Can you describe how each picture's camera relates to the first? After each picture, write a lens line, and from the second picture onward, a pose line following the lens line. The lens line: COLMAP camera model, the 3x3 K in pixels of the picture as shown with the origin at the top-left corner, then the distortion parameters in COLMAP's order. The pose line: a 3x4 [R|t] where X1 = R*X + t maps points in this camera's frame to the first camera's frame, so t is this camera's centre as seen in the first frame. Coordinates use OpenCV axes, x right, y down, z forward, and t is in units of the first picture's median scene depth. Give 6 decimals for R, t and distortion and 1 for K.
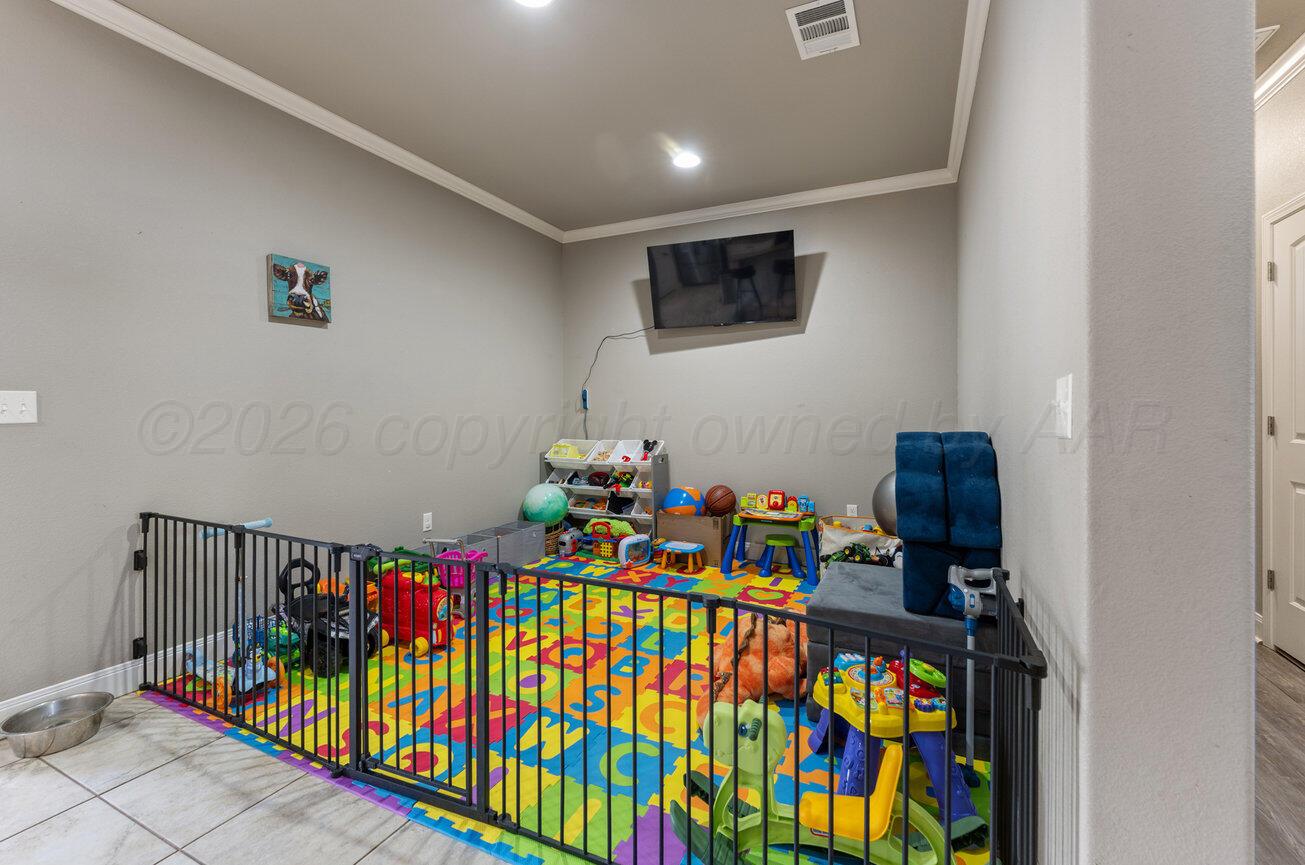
lens RADIAL K [[550.9, 0, 653.8], [0, 550.9, 423.0], [0, 0, 1]] dist [-0.002108, -0.000537]
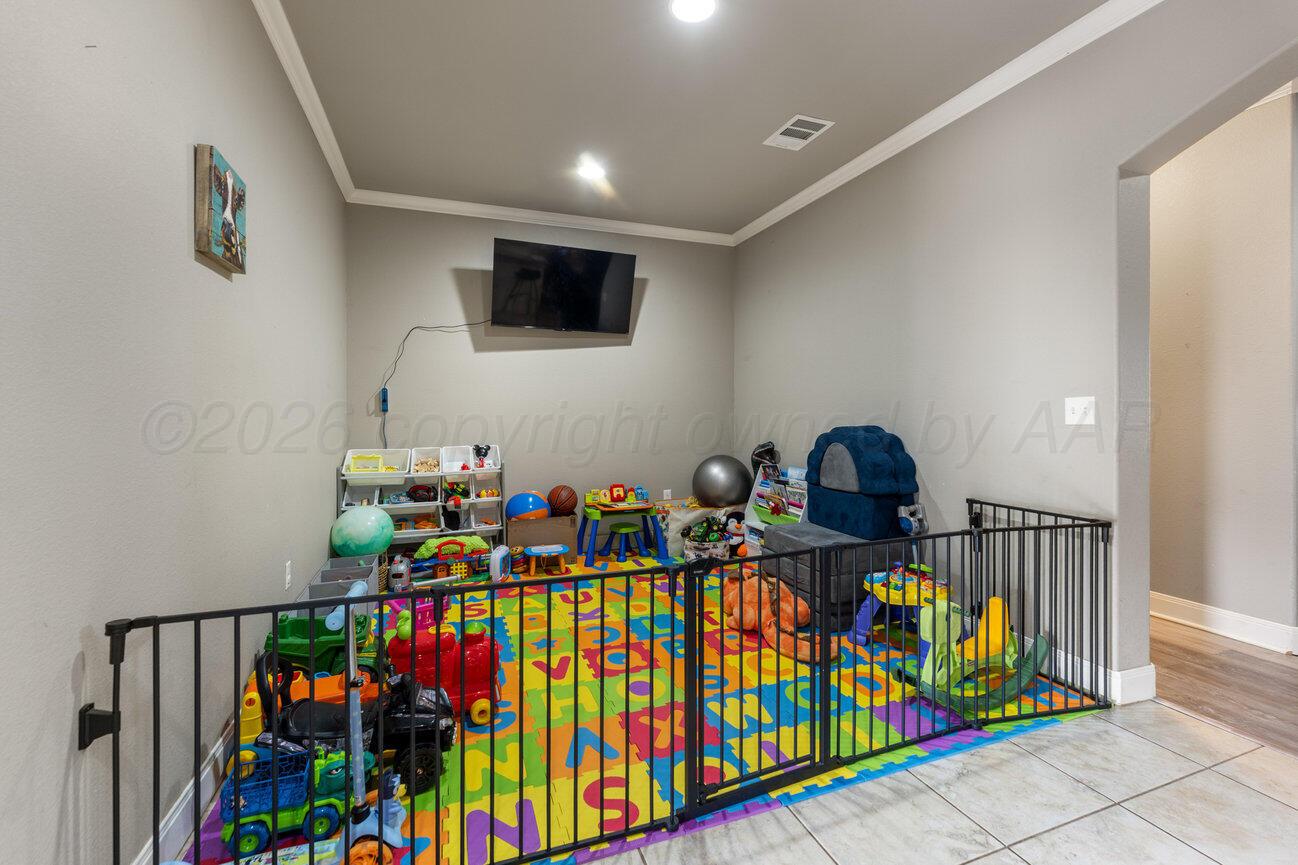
lens RADIAL K [[547.9, 0, 650.3], [0, 547.9, 423.0], [0, 0, 1]] dist [-0.002108, -0.000537]
pose [[0.702074, -0.016526, 0.711912, -0.498408], [0.018863, 0.999811, 0.004608, -0.005155], [-0.711854, 0.010193, 0.702253, 0.165023]]
